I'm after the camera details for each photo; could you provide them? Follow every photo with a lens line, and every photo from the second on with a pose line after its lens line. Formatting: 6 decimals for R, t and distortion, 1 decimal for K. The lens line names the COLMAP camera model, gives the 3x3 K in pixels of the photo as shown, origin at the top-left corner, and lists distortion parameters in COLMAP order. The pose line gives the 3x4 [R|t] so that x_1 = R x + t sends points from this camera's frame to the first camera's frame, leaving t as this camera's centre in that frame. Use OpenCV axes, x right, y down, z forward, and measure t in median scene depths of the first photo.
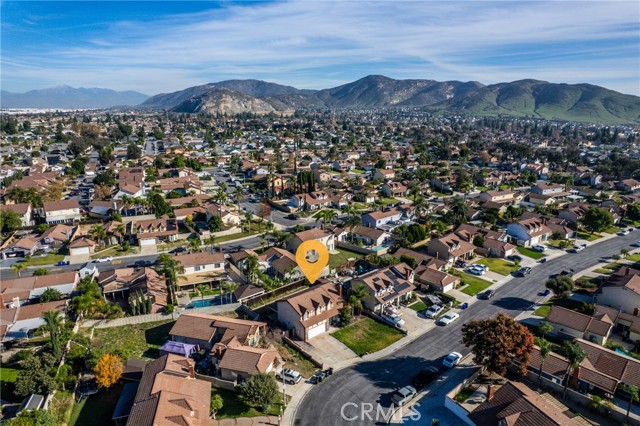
lens RADIAL K [[419.3, 0, 320.0], [0, 419.3, 213.0], [0, 0, 1]] dist [-0.002491, -0.000628]
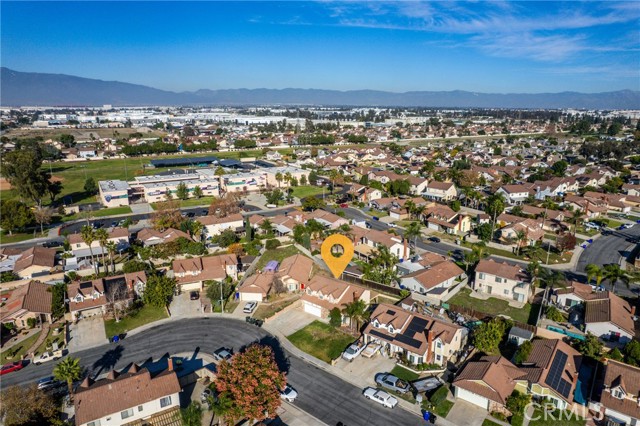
lens RADIAL K [[419.3, 0, 320.0], [0, 419.3, 213.0], [0, 0, 1]] dist [-0.002491, -0.000628]
pose [[0.171150, 0.249850, -0.953039, 0.957263], [-0.263519, 0.943678, 0.200072, -0.171192], [0.949350, 0.216902, 0.227351, 0.718807]]
